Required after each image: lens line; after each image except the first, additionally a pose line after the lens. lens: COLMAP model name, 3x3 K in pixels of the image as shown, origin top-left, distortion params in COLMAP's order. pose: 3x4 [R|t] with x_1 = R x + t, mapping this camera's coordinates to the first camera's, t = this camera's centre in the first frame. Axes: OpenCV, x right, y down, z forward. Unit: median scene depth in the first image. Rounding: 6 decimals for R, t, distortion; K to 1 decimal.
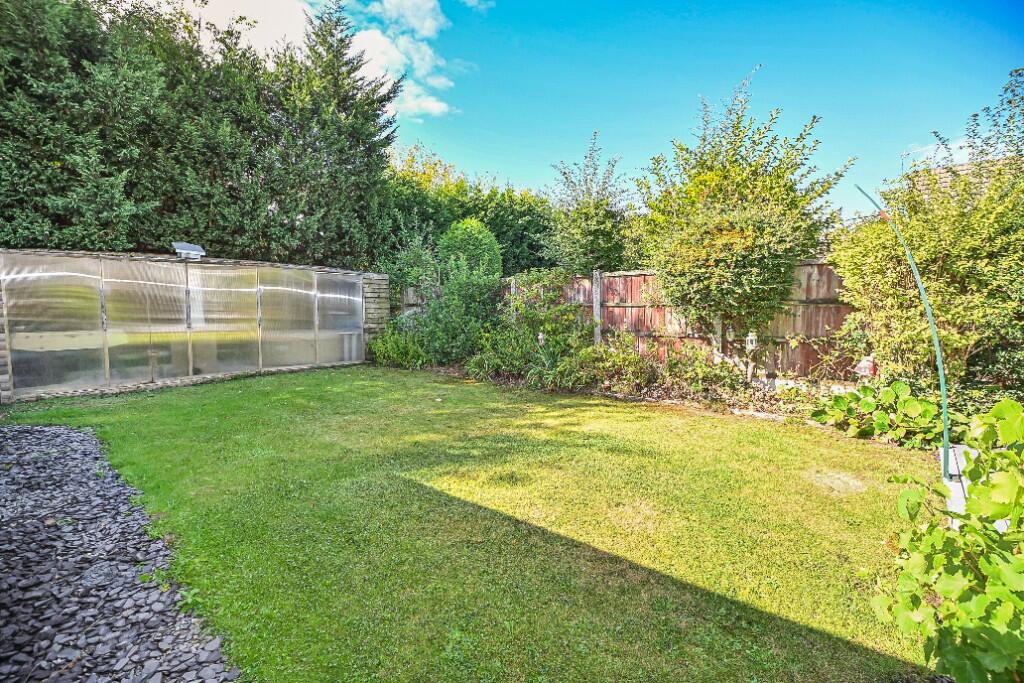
lens RADIAL K [[464.7, 0, 518.4], [0, 464.7, 338.4], [0, 0, 1]] dist [0.006804, -0.007708]
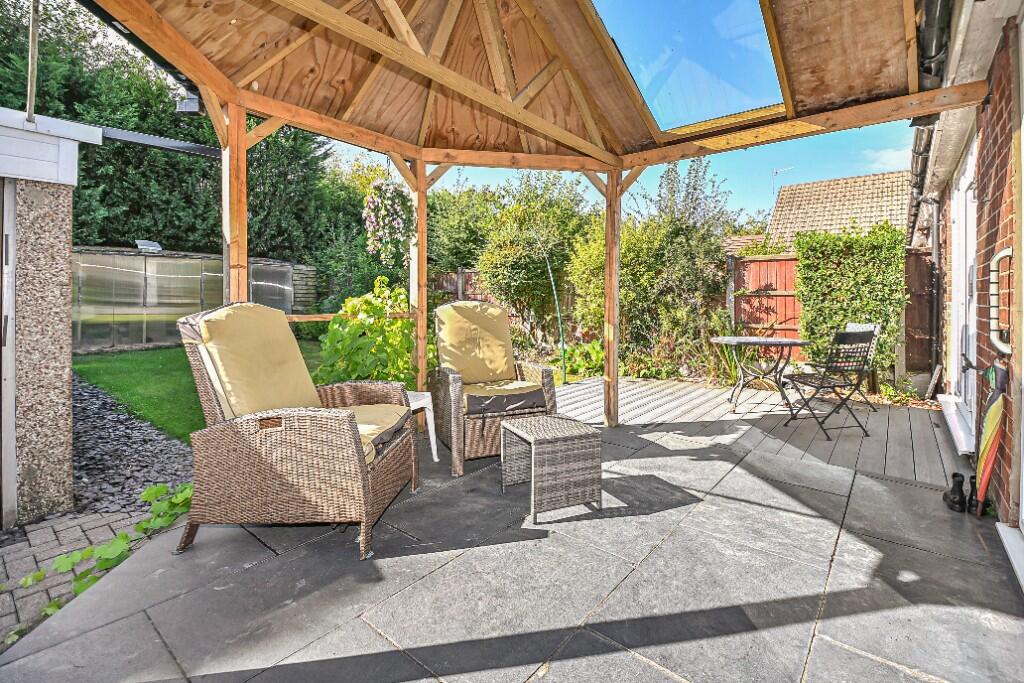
lens RADIAL K [[464.7, 0, 508.6], [0, 464.7, 296.2], [0, 0, 1]] dist [0.006804, -0.007708]
pose [[0.998731, 0.013950, 0.048400, 0.198743], [-0.010569, 0.997531, -0.069421, 0.024558], [-0.049249, 0.068821, 0.996413, -0.282779]]
